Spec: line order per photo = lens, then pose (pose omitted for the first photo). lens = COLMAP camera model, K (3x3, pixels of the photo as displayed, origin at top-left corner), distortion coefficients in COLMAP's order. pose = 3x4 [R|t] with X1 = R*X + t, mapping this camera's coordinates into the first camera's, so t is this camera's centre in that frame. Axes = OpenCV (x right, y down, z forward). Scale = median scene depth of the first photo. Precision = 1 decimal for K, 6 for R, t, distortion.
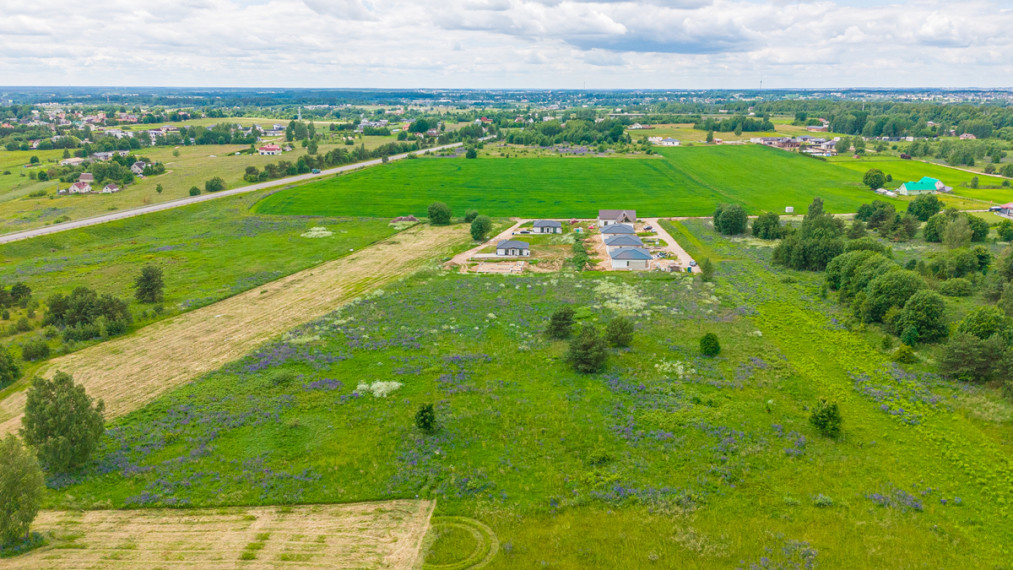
lens RADIAL K [[745.6, 0, 506.3], [0, 745.6, 280.3], [0, 0, 1]] dist [0.075791, -0.072011]
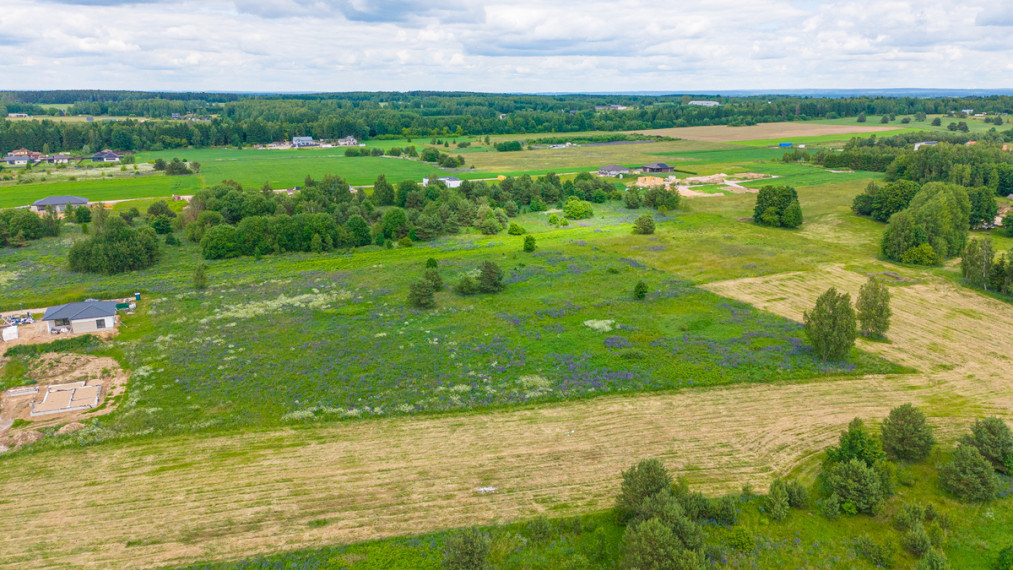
lens RADIAL K [[745.6, 0, 506.3], [0, 745.6, 280.3], [0, 0, 1]] dist [0.075791, -0.072011]
pose [[-0.467891, -0.220695, 0.855787, -0.613855], [0.219743, 0.908860, 0.354524, -0.217831], [-0.856032, 0.353932, -0.376751, 0.832967]]
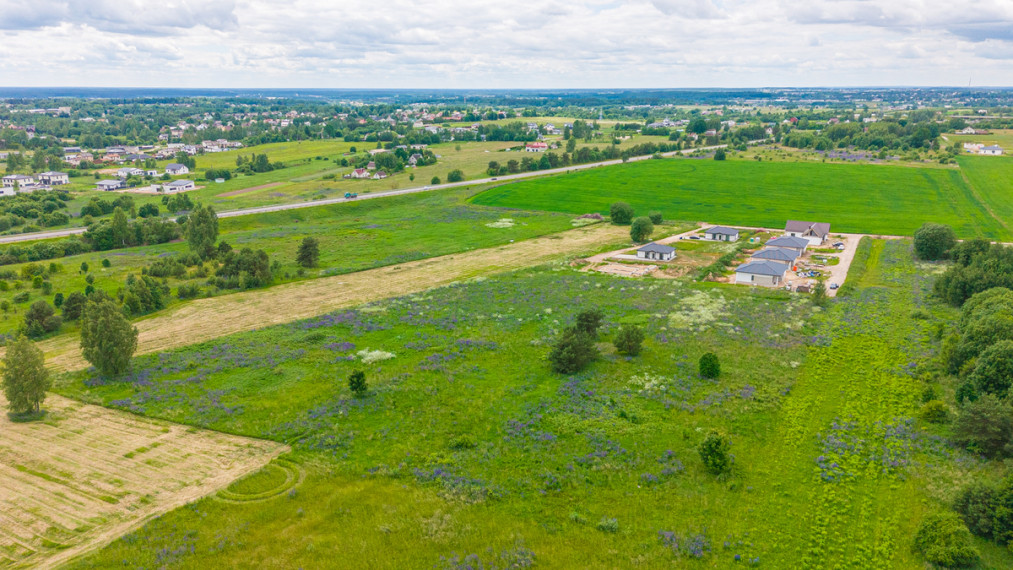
lens RADIAL K [[743.2, 0, 506.5], [0, 743.2, 285.0], [0, 0, 1]] dist [0.081651, -0.081511]
pose [[0.906425, 0.107758, -0.408390, 0.237994], [-0.105091, 0.994039, 0.029038, -0.007806], [0.409085, 0.016597, 0.912346, 0.030416]]
